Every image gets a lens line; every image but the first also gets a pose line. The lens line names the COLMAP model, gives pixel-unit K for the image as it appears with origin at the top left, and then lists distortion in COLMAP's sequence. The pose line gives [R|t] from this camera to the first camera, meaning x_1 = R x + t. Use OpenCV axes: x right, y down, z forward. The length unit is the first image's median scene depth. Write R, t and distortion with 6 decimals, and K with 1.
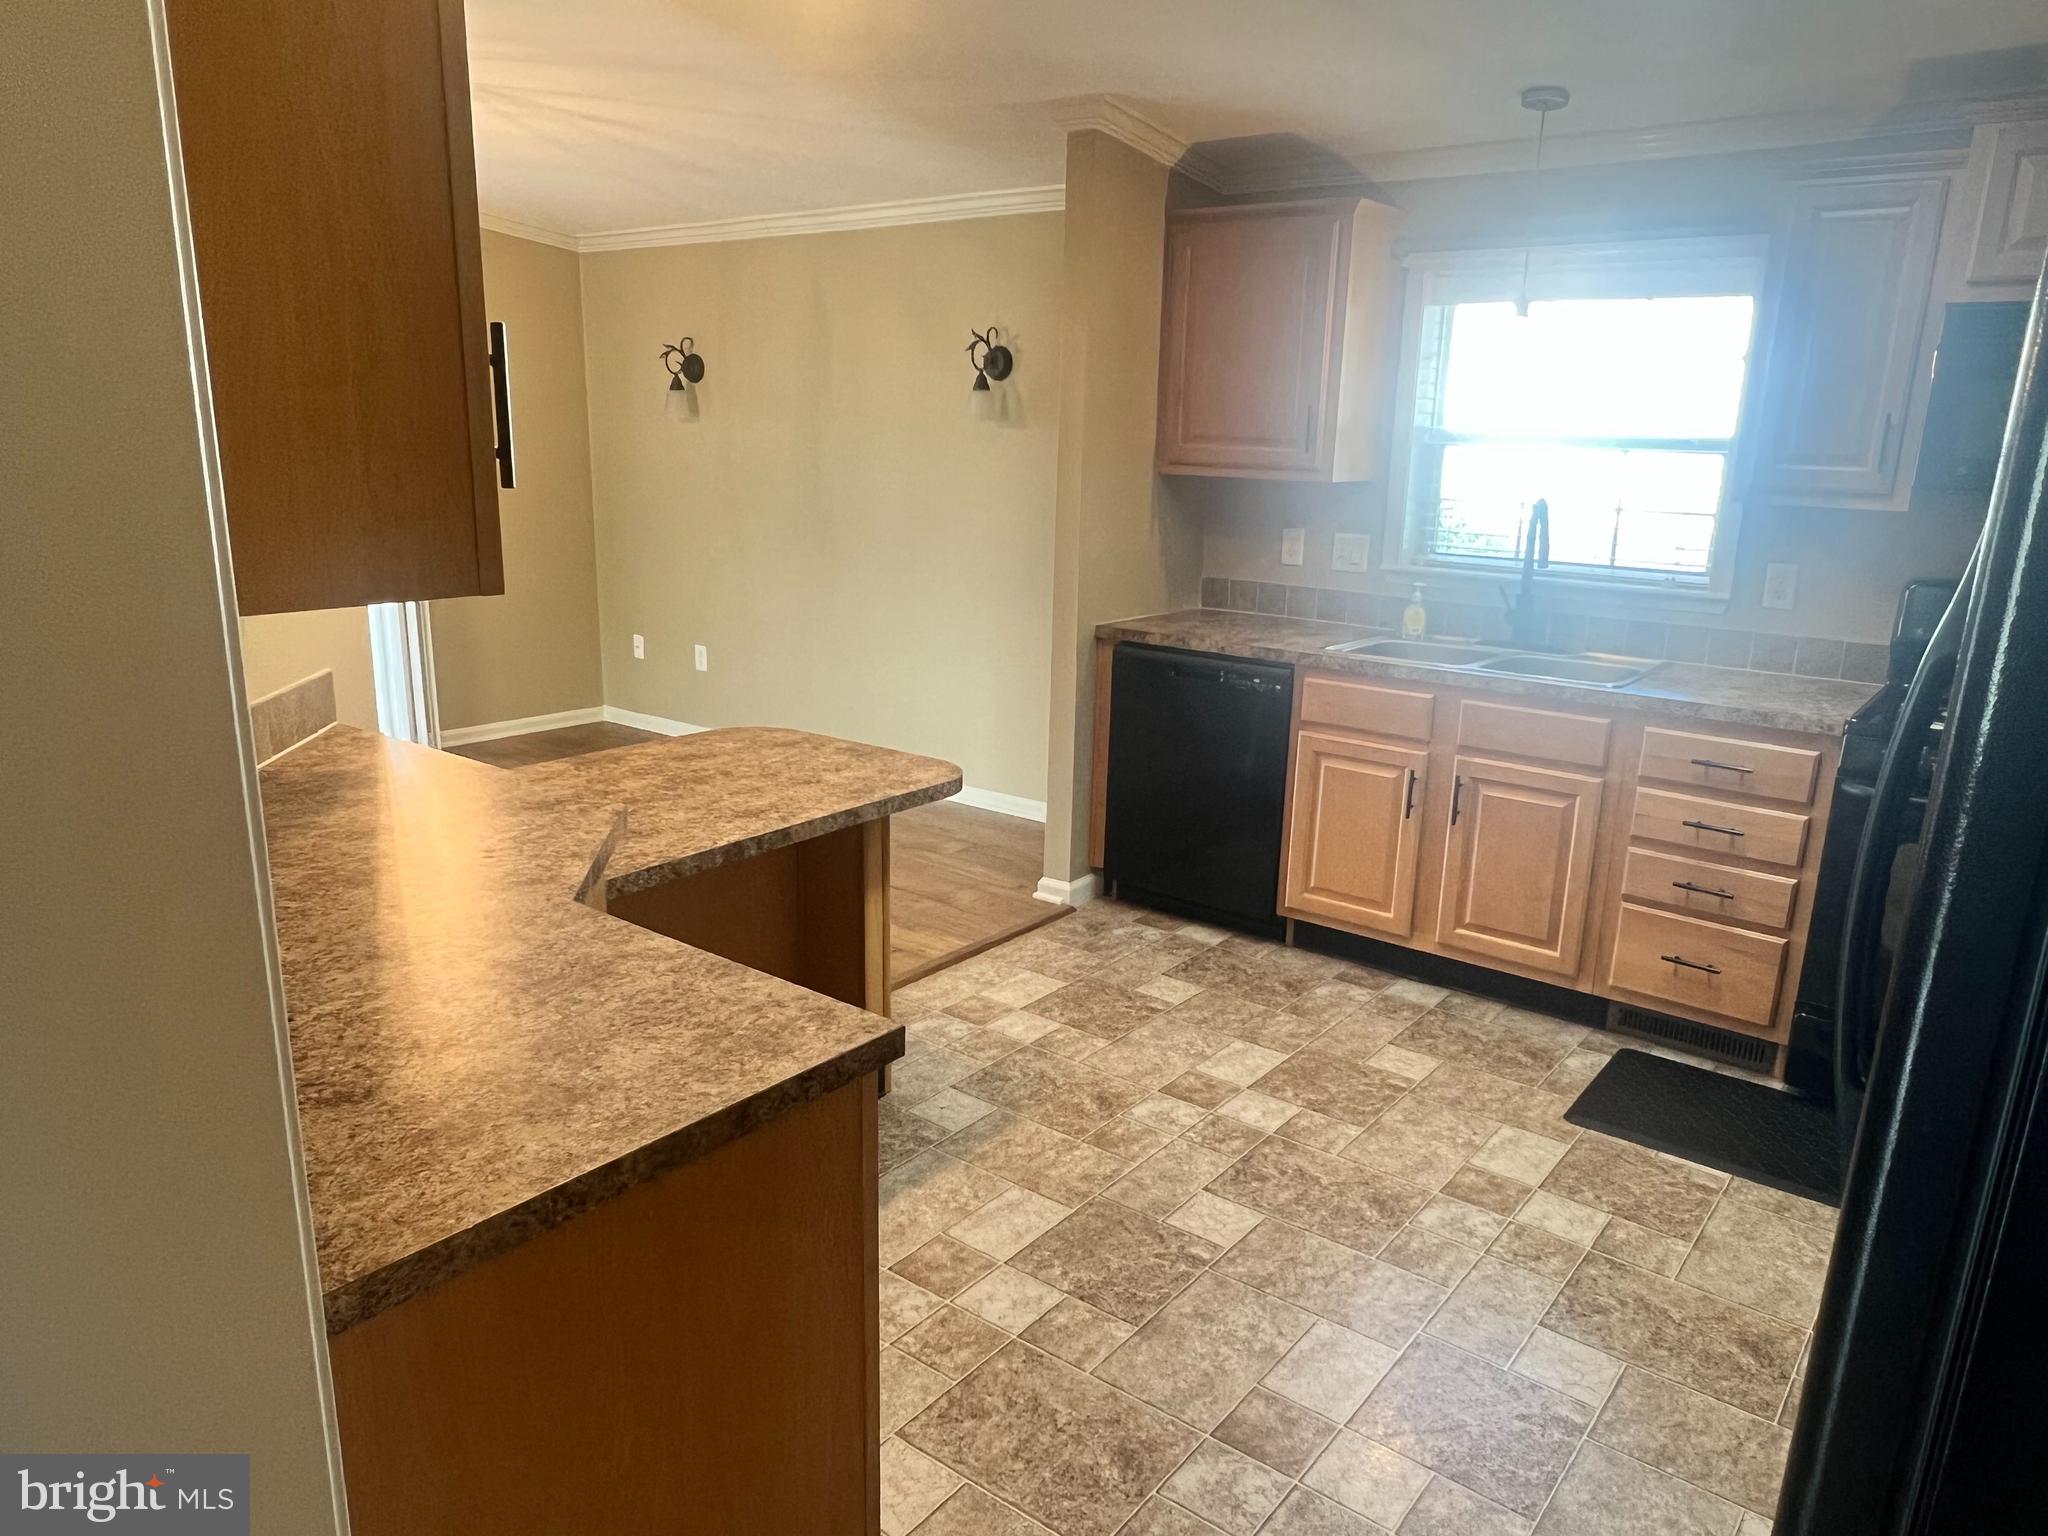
lens RADIAL K [[1359.2, 0, 1017.1], [0, 1359.2, 780.6], [0, 0, 1]] dist [-0.016444, 0.000344]
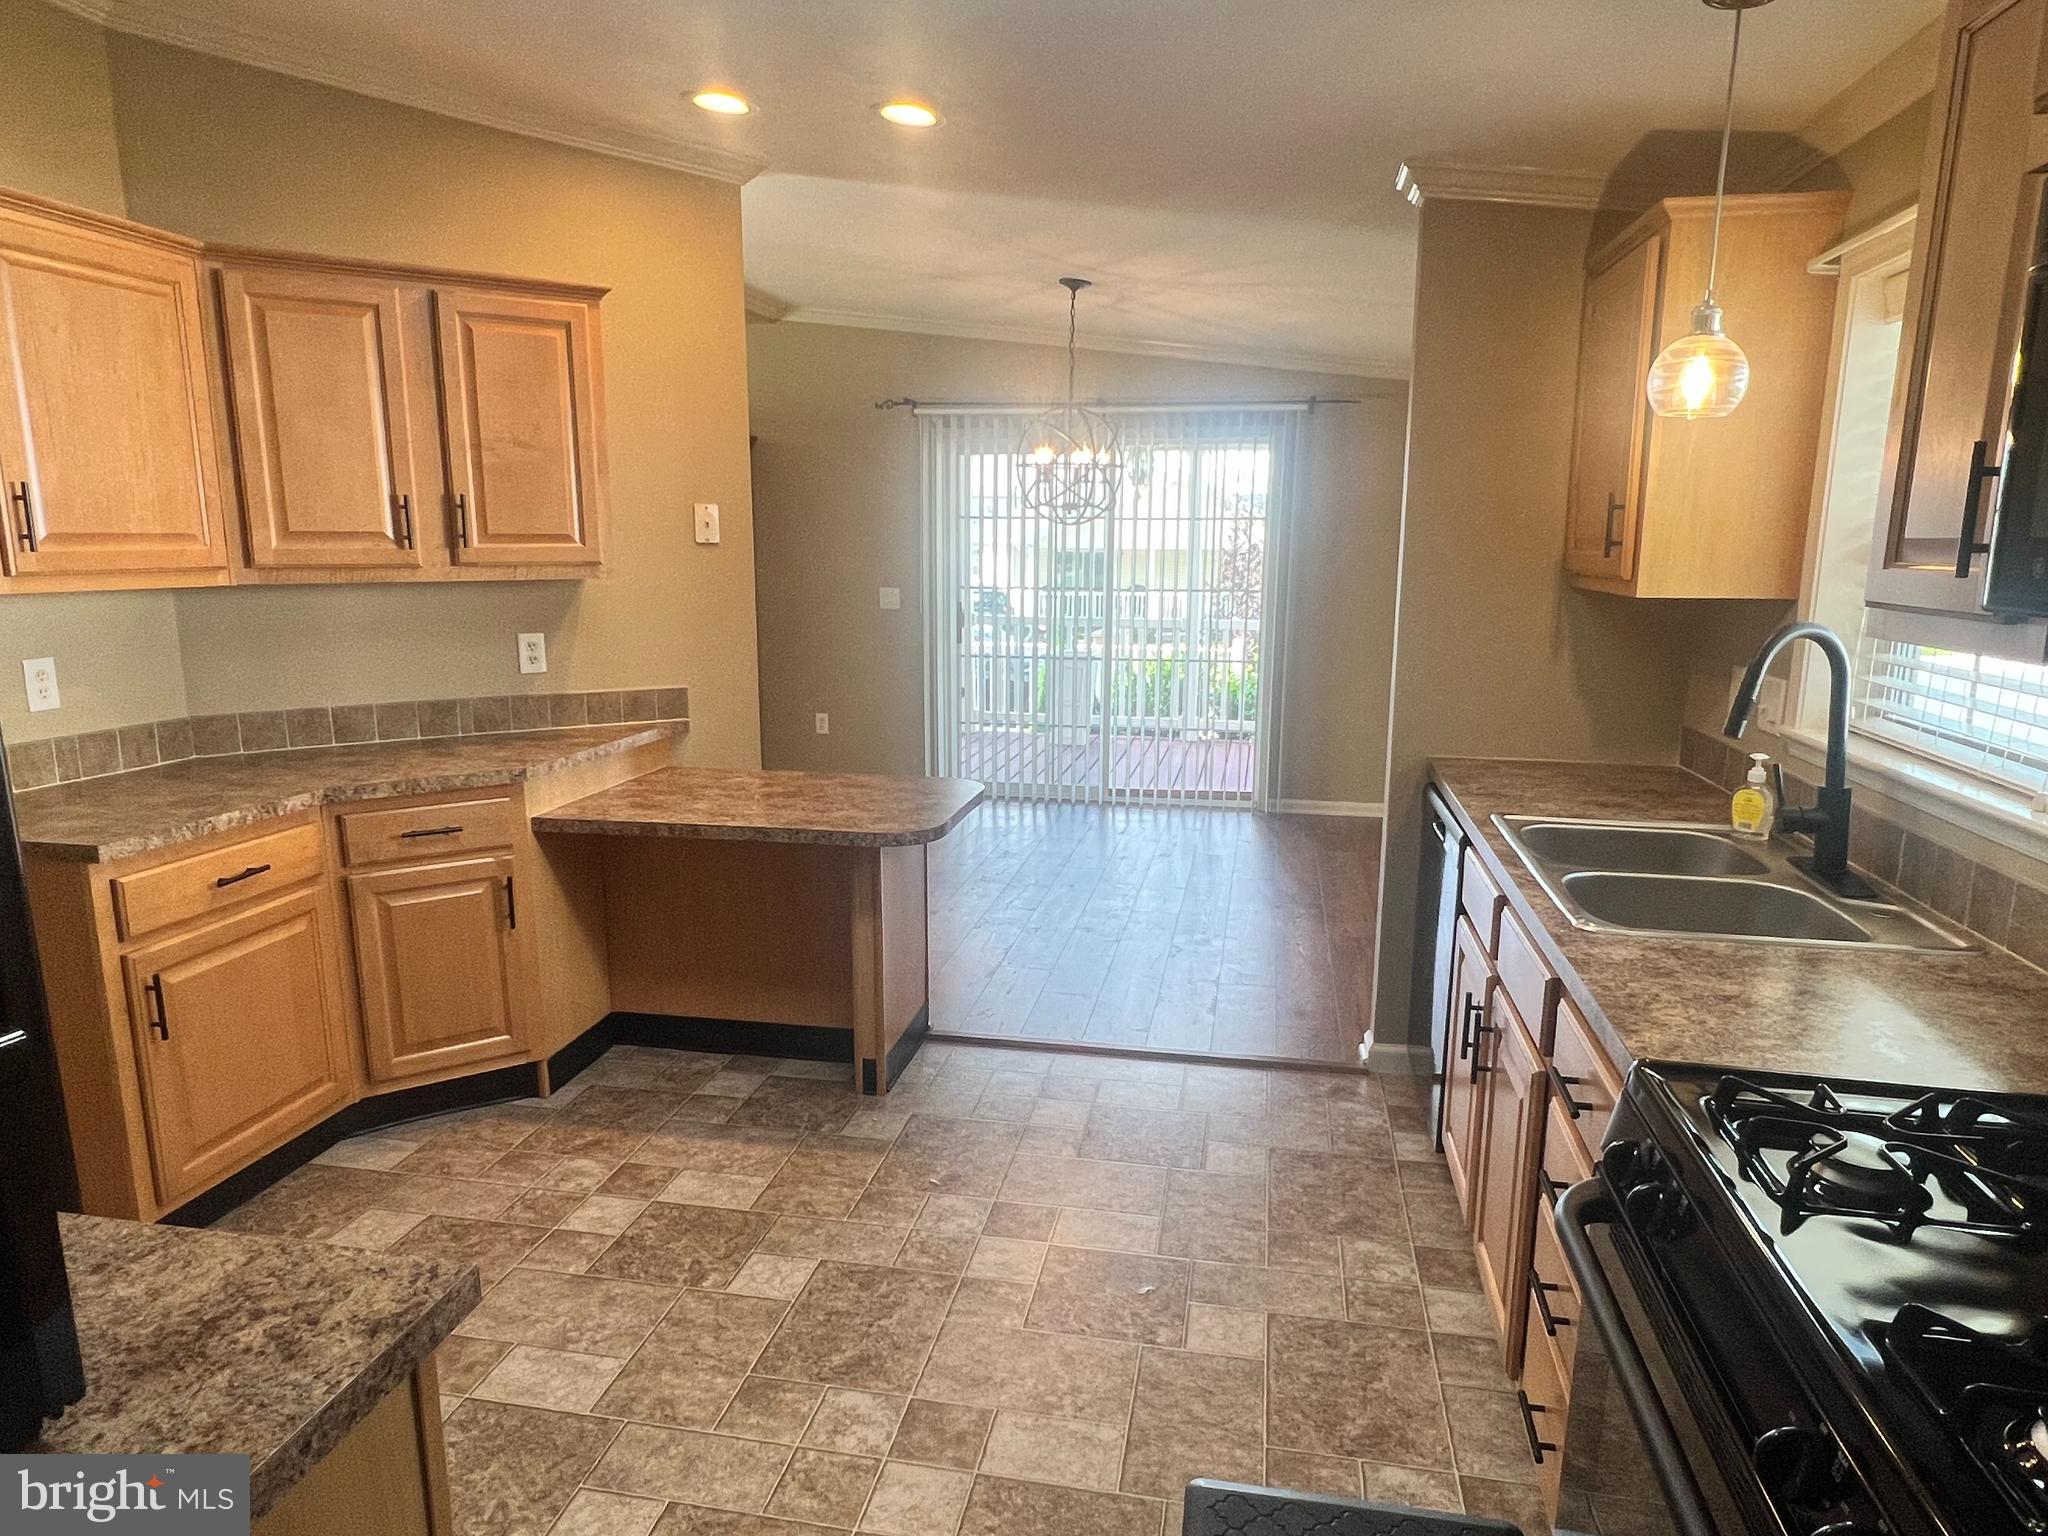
lens RADIAL K [[1250.9, 0, 1039.4], [0, 1250.9, 781.2], [0, 0, 1]] dist [-0.005702, 0.000619]
pose [[0.471798, 0.149609, -0.868921, 0.909384], [-0.218207, 0.974655, 0.049334, -0.121956], [0.854279, 0.166329, 0.492486, 0.576188]]
